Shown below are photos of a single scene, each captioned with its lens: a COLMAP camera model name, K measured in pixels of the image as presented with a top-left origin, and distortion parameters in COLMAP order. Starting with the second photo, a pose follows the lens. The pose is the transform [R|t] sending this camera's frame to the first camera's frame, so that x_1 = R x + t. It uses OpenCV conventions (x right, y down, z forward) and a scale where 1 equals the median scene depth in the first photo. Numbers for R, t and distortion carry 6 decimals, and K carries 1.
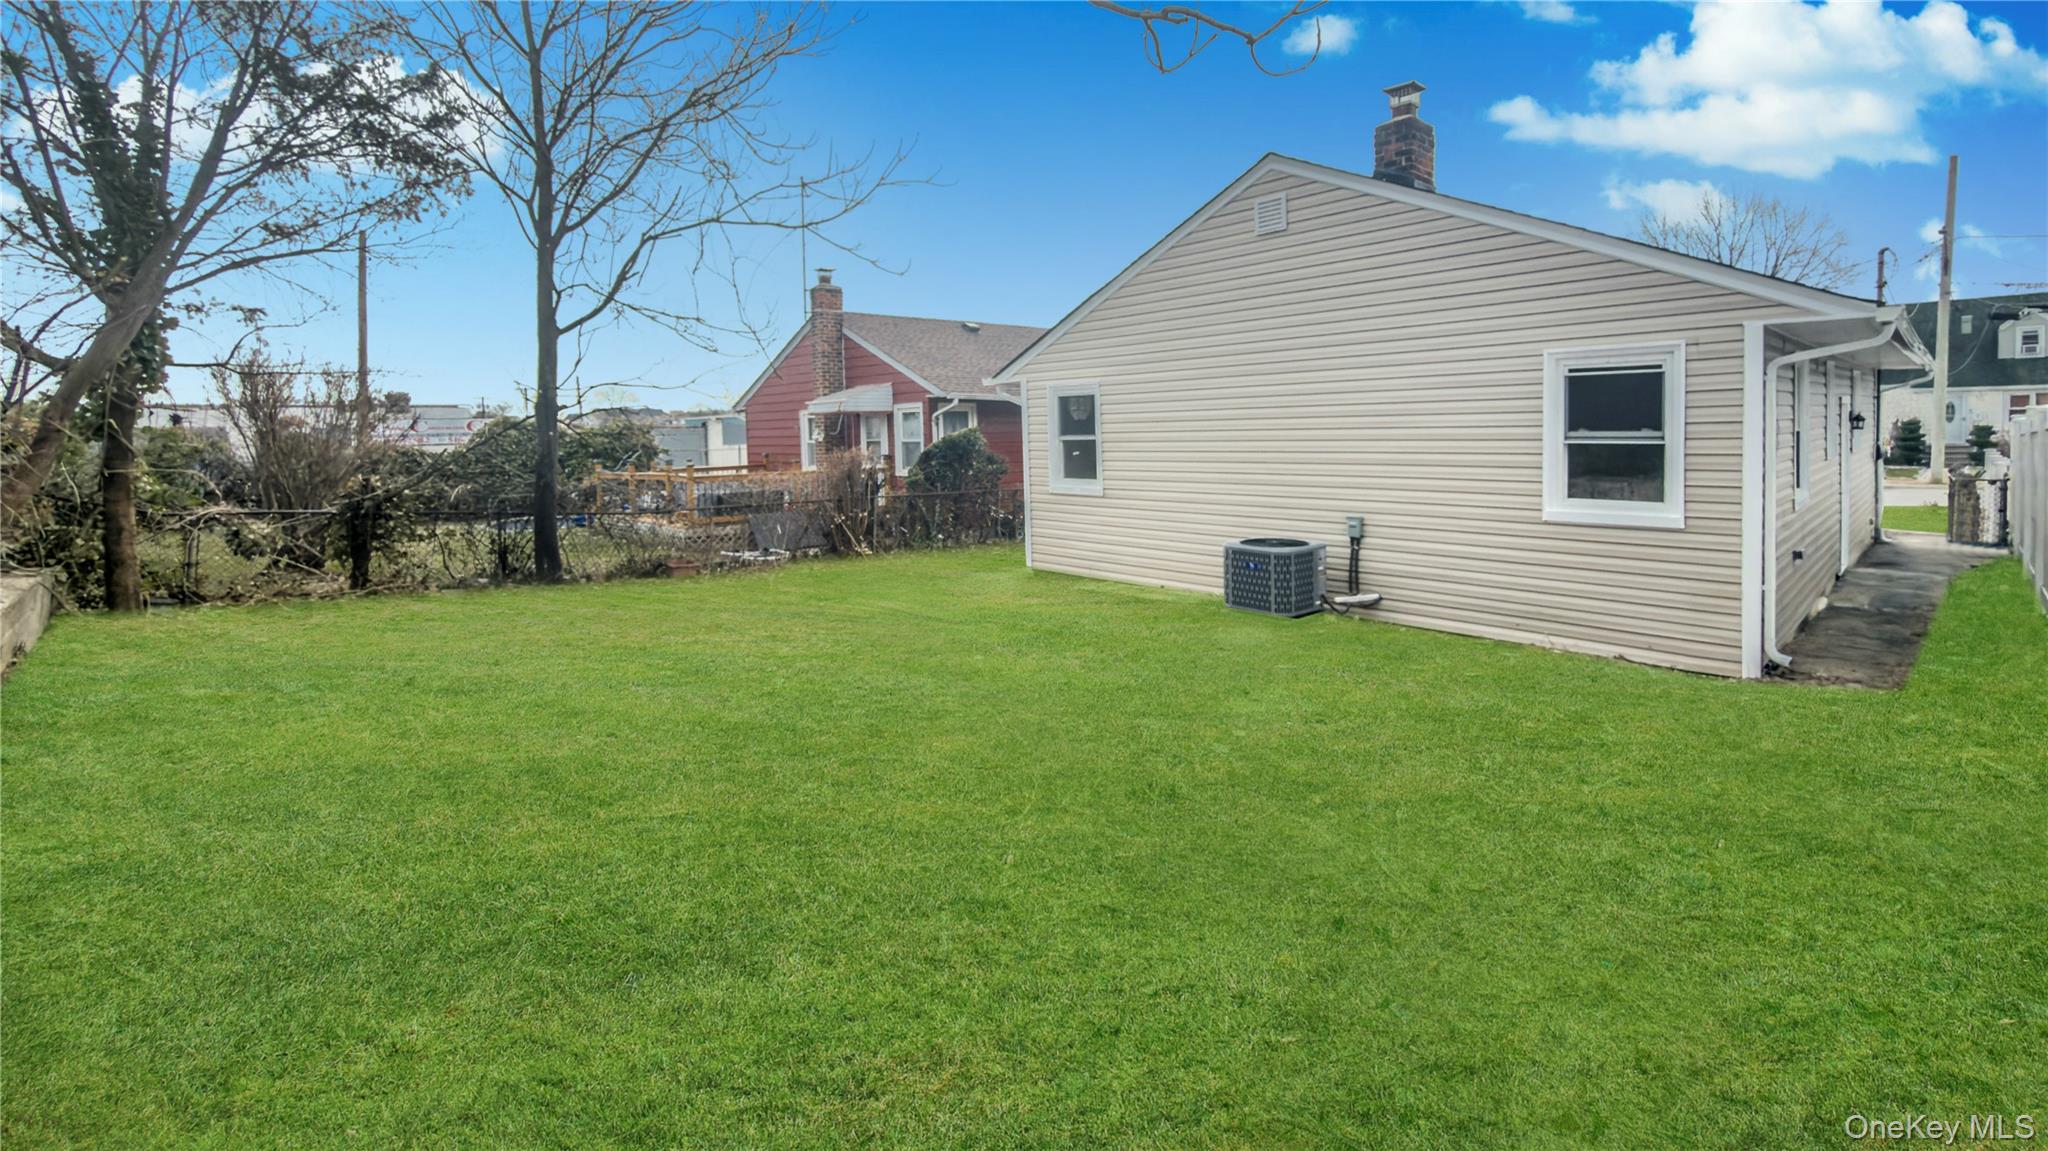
lens RADIAL K [[823.5, 0, 1023.3], [0, 823.5, 583.1], [0, 0, 1]] dist [0.001100, -0.000323]
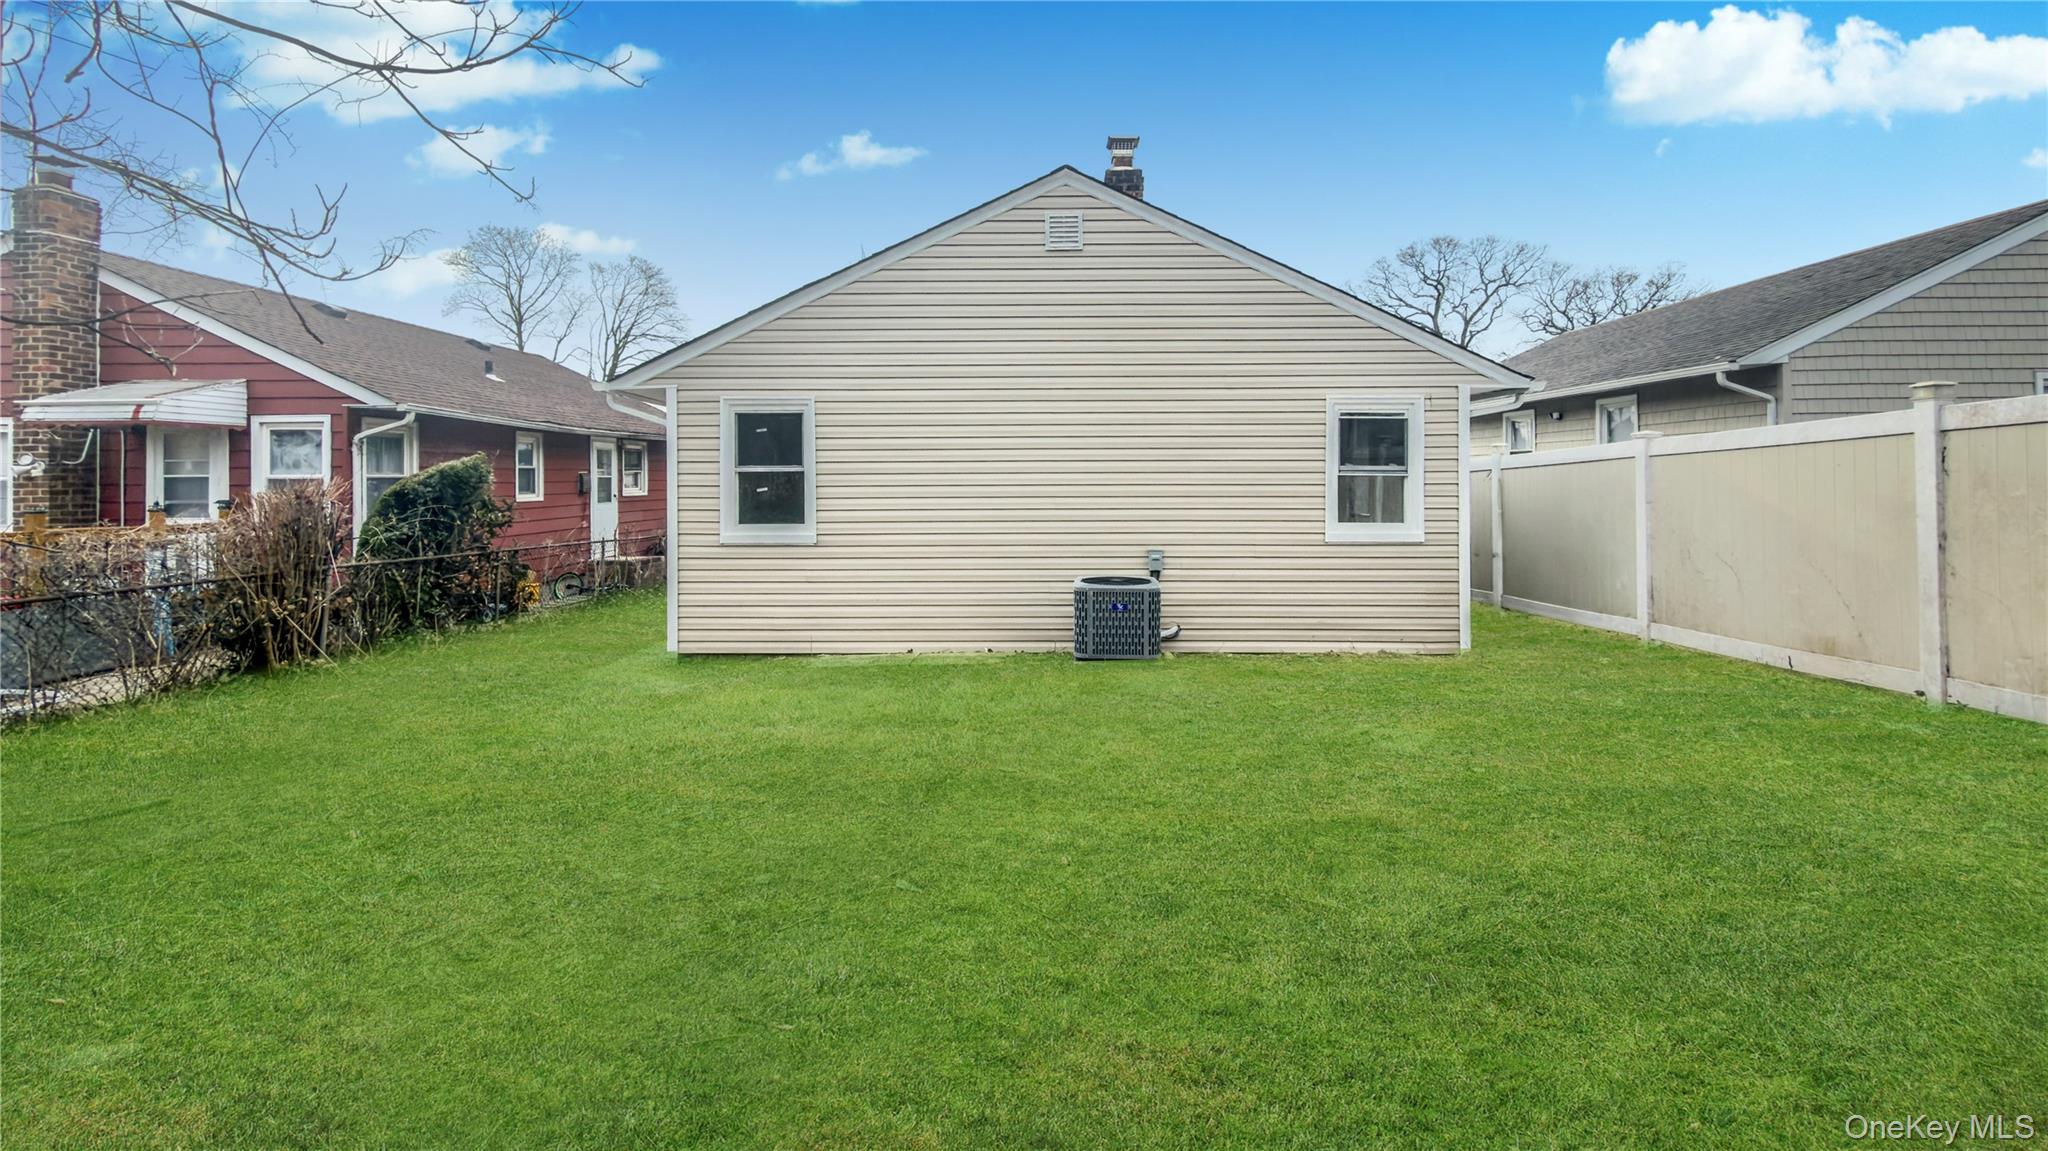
lens RADIAL K [[858.8, 0, 1014.7], [0, 858.8, 571.2], [0, 0, 1]] dist [0.001587, -0.000133]
pose [[0.701602, -0.057110, 0.710277, -0.325415], [0.119794, 0.992050, -0.038564, -0.026045], [-0.702427, 0.112143, 0.702865, 0.291335]]
